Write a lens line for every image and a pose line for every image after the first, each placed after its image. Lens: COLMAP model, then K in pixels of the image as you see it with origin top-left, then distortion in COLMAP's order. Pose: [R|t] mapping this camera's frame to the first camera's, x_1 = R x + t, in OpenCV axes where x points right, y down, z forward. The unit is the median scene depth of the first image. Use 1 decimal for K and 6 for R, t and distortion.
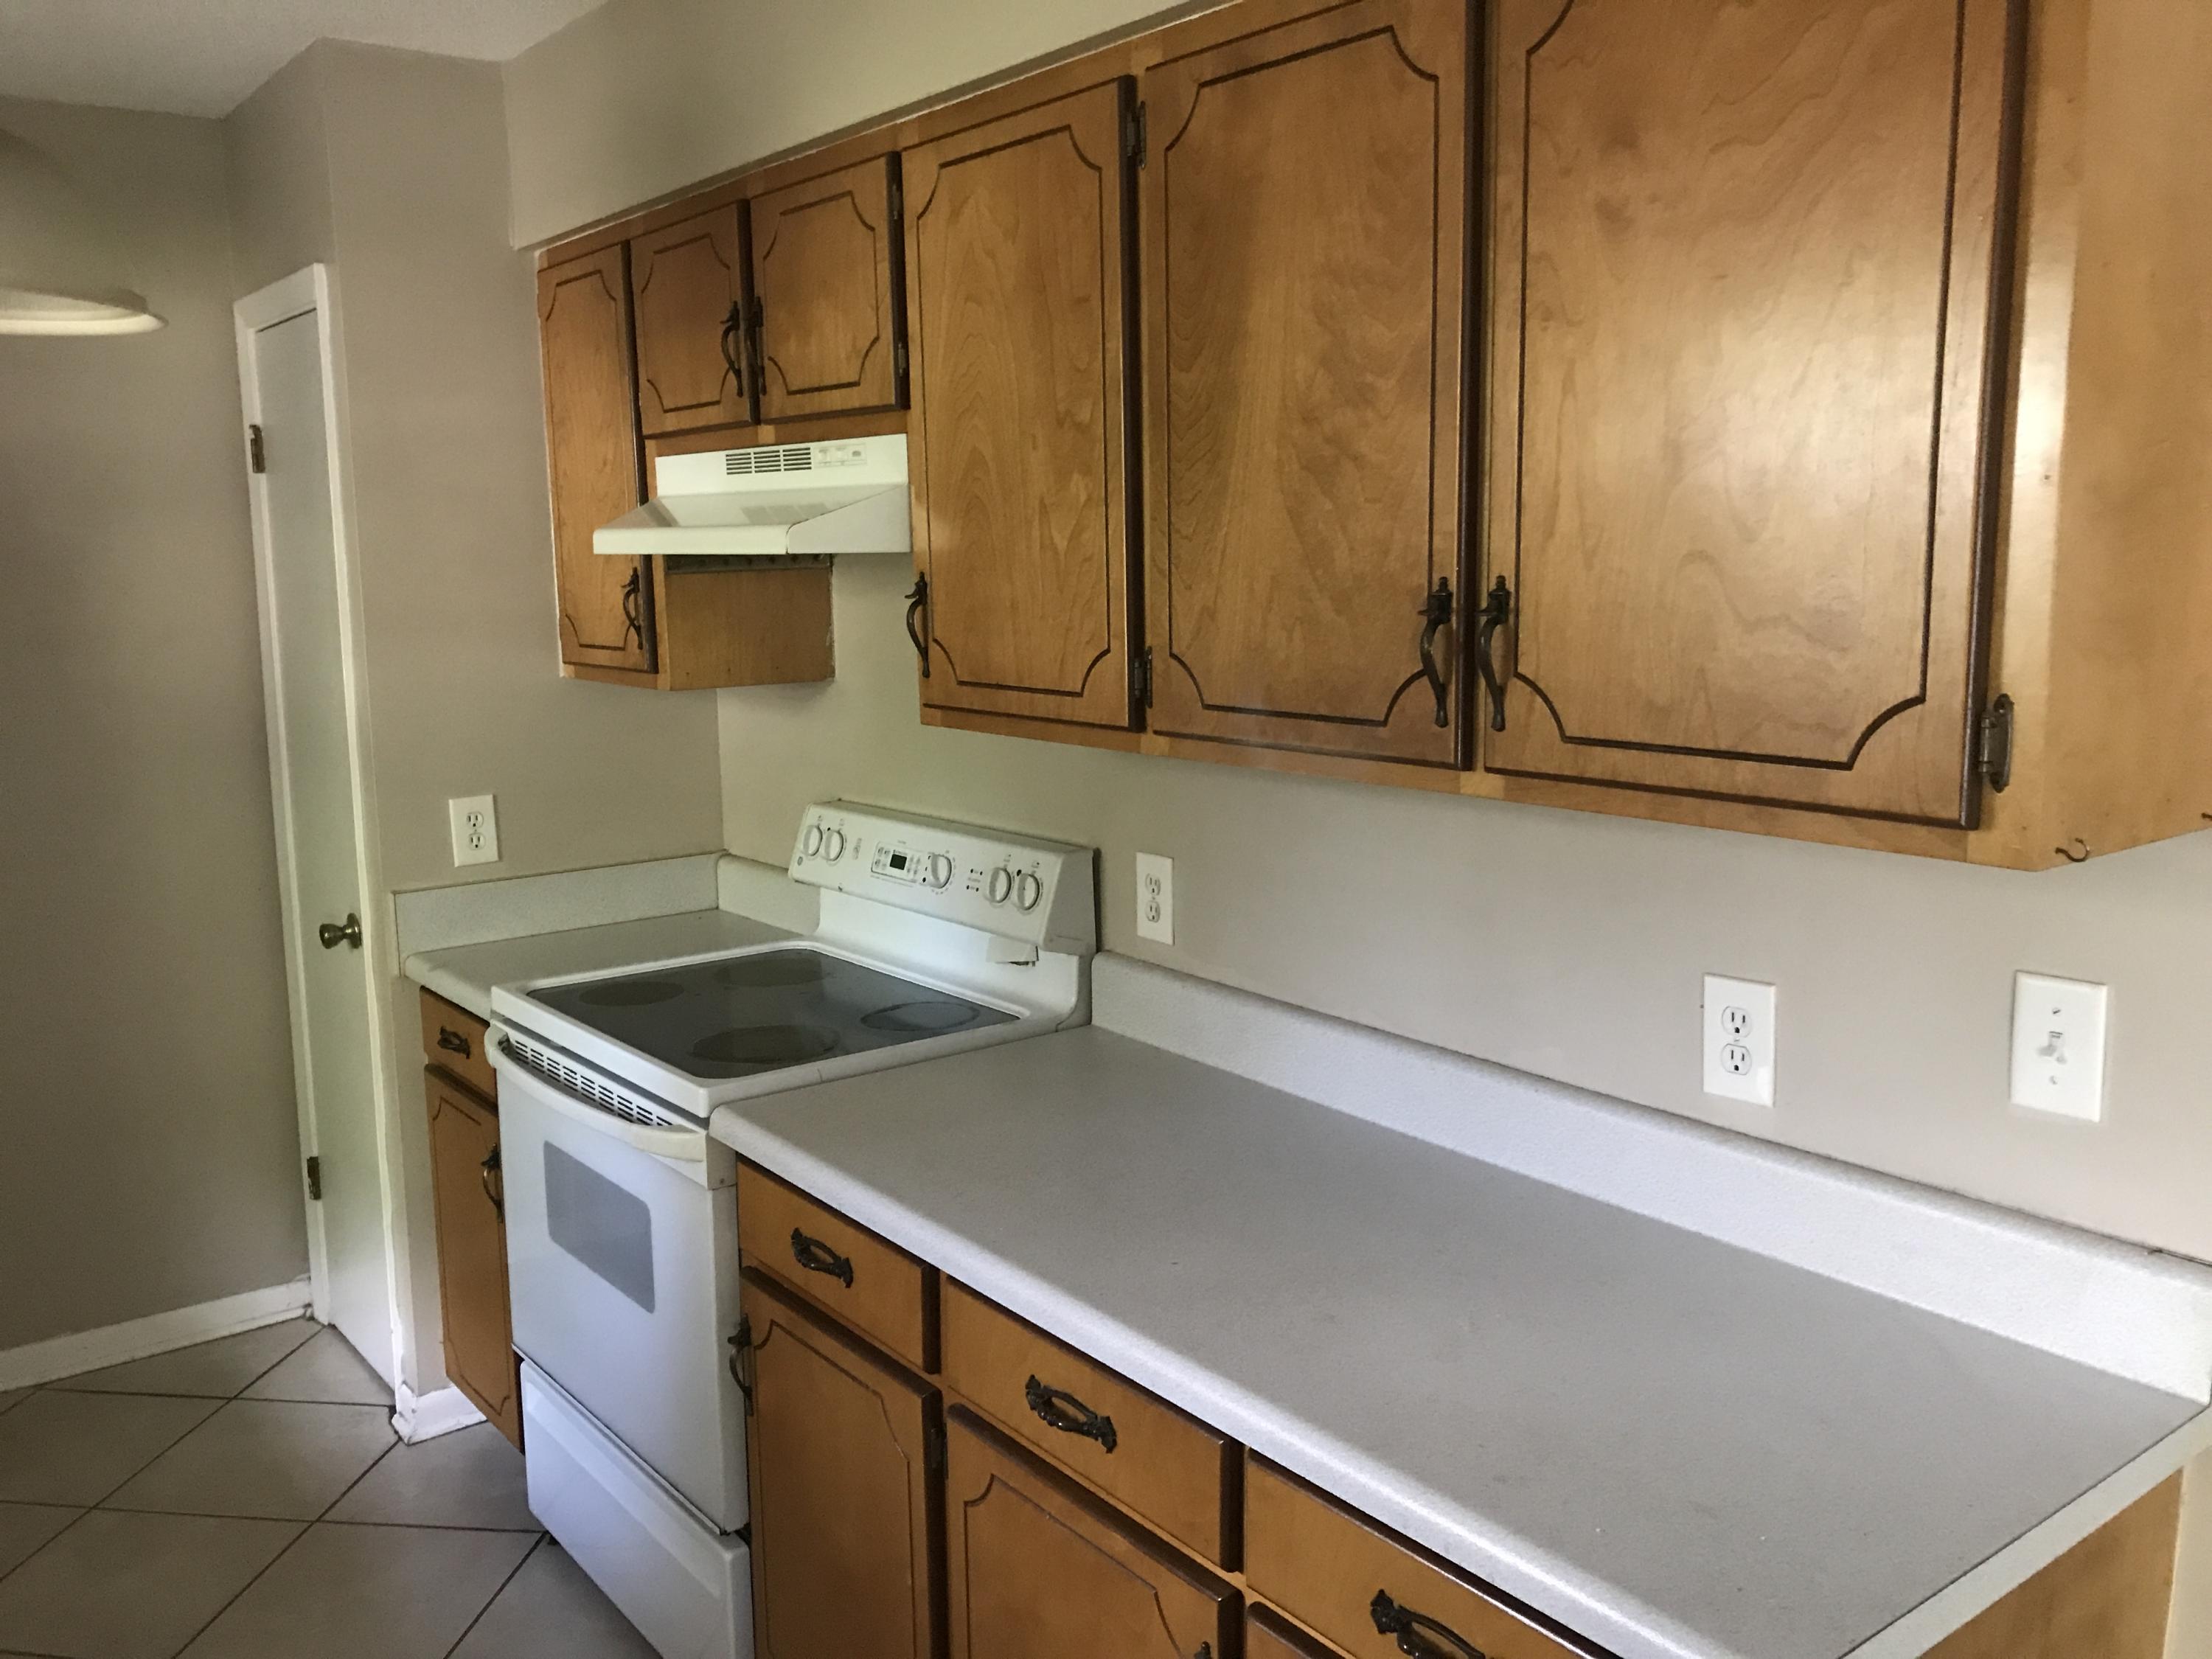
lens RADIAL K [[1879.2, 0, 1102.5], [0, 1879.2, 819.2], [0, 0, 1]] dist [0.032177, -0.055965]
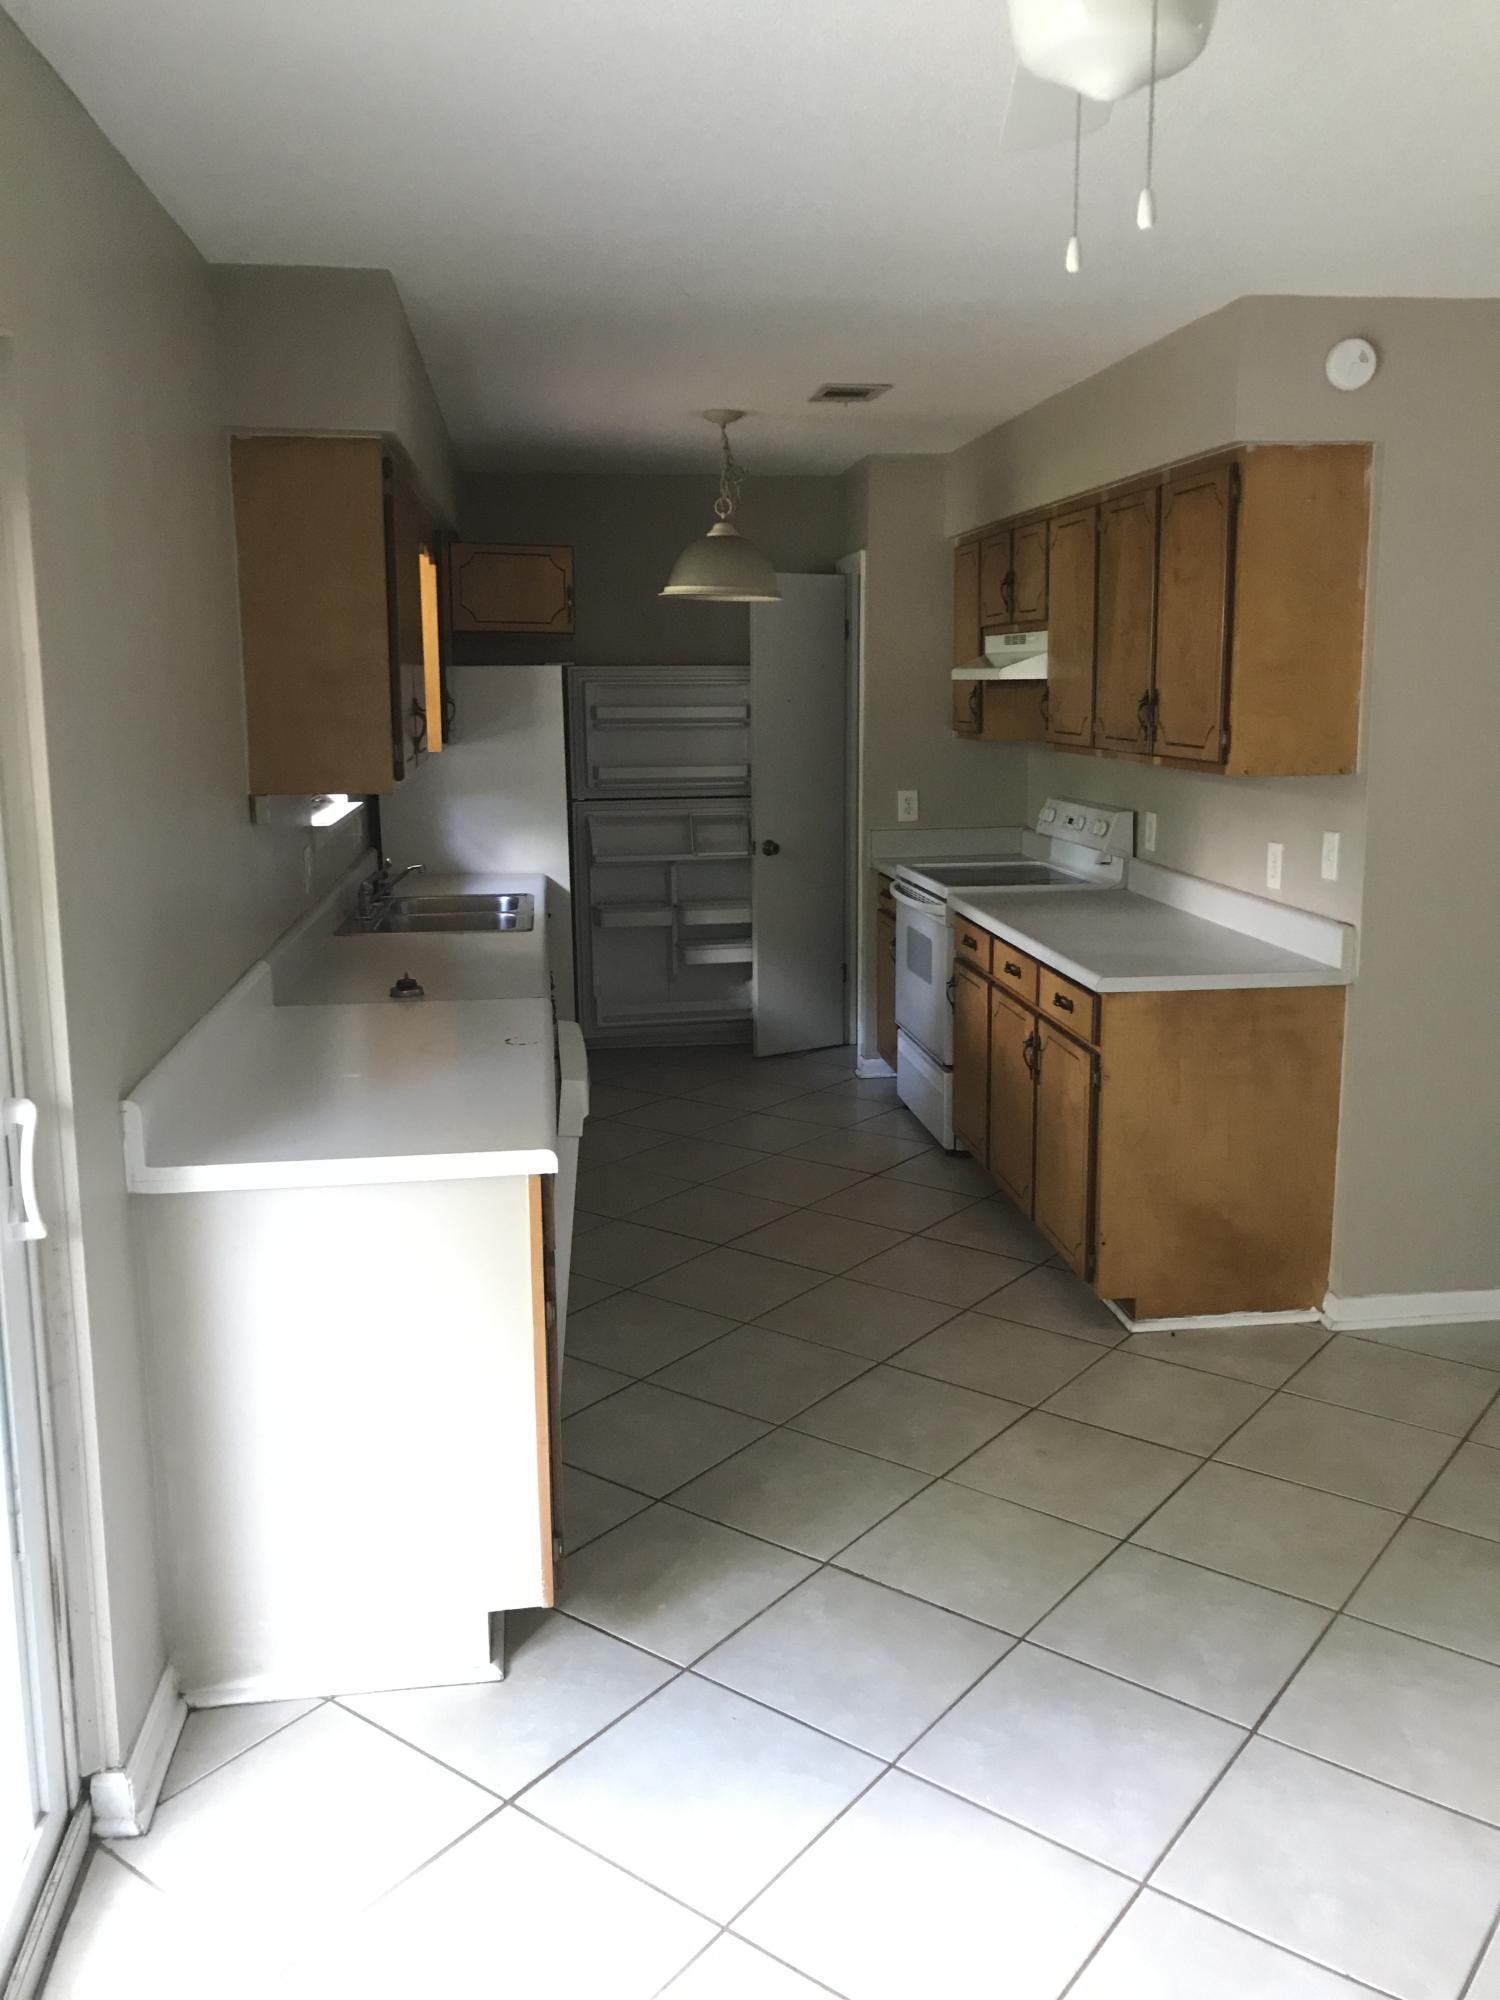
lens RADIAL K [[1665.6, 0, 756.4], [0, 1665.6, 953.3], [0, 0, 1]] dist [0.168905, -0.245013]
pose [[0.869543, 0.090802, -0.485437, 0.596199], [-0.079441, 0.995869, 0.043980, 0.133022], [0.487426, 0.000321, 0.873164, -0.990963]]
